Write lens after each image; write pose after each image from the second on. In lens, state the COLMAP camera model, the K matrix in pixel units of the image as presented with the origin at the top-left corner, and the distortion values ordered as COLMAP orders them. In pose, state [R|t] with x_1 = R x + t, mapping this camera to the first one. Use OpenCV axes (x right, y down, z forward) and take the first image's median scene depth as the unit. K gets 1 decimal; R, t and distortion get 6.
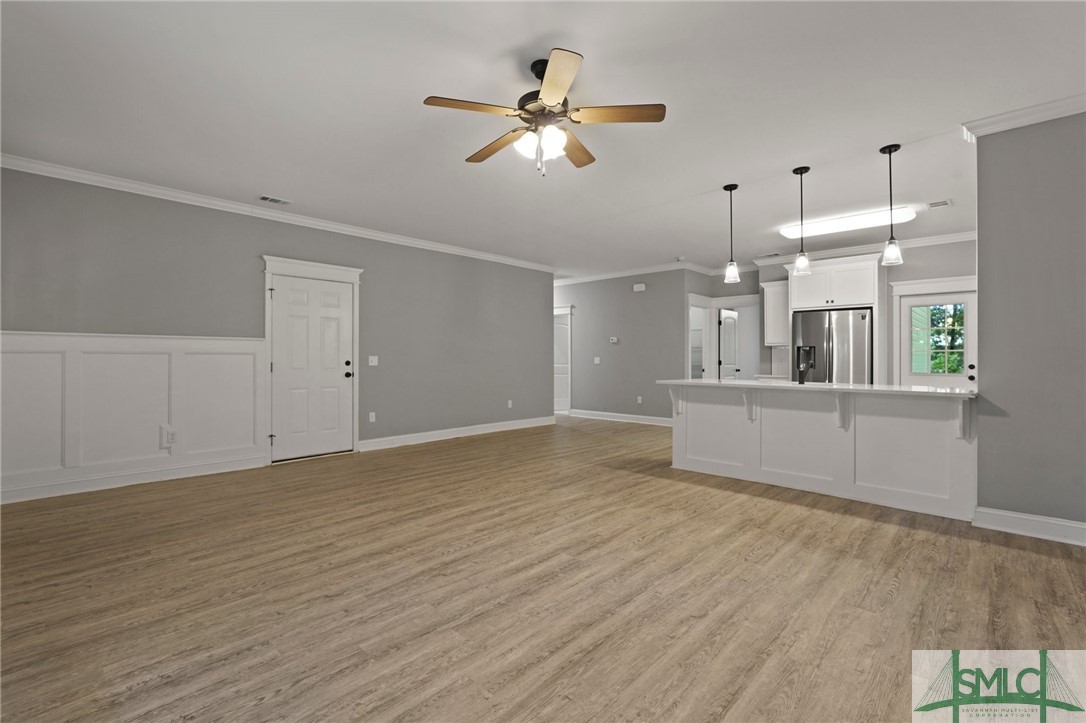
lens RADIAL K [[486.5, 0, 541.6], [0, 486.5, 358.8], [0, 0, 1]] dist [-0.009292, 0.006272]
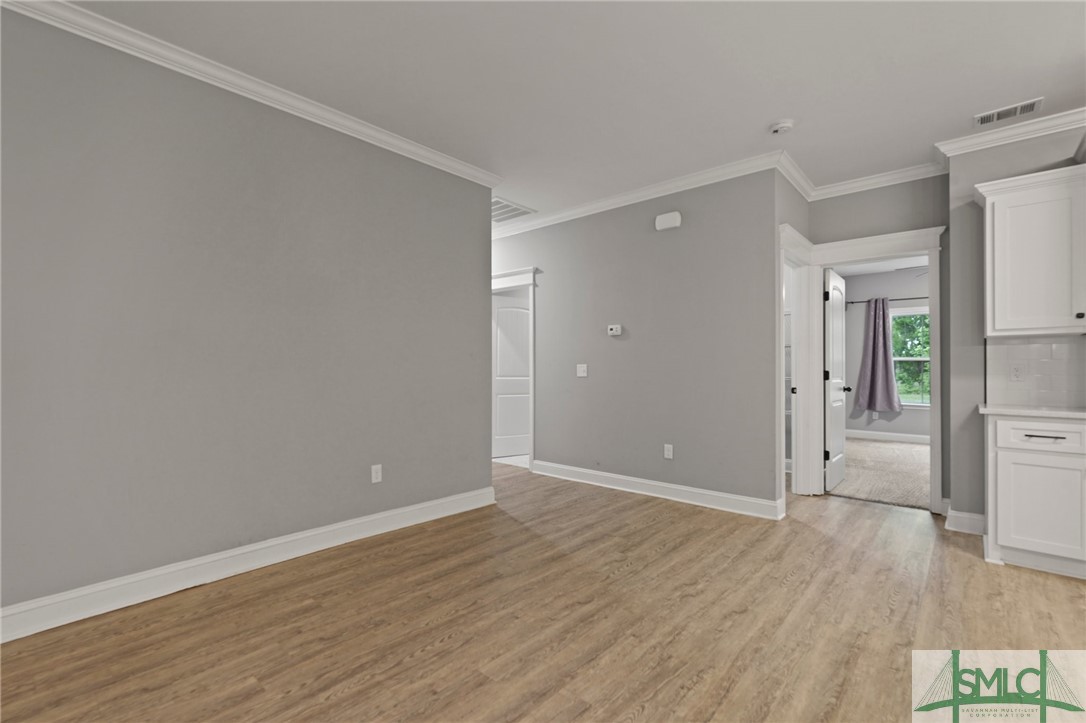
lens RADIAL K [[486.5, 0, 543.0], [0, 486.5, 364.4], [0, 0, 1]] dist [-0.009292, 0.006272]
pose [[0.999300, 0.003223, 0.037267, 0.062600], [-0.002988, 0.999975, -0.006378, 0.001032], [-0.037286, 0.006262, 0.999285, 0.561785]]
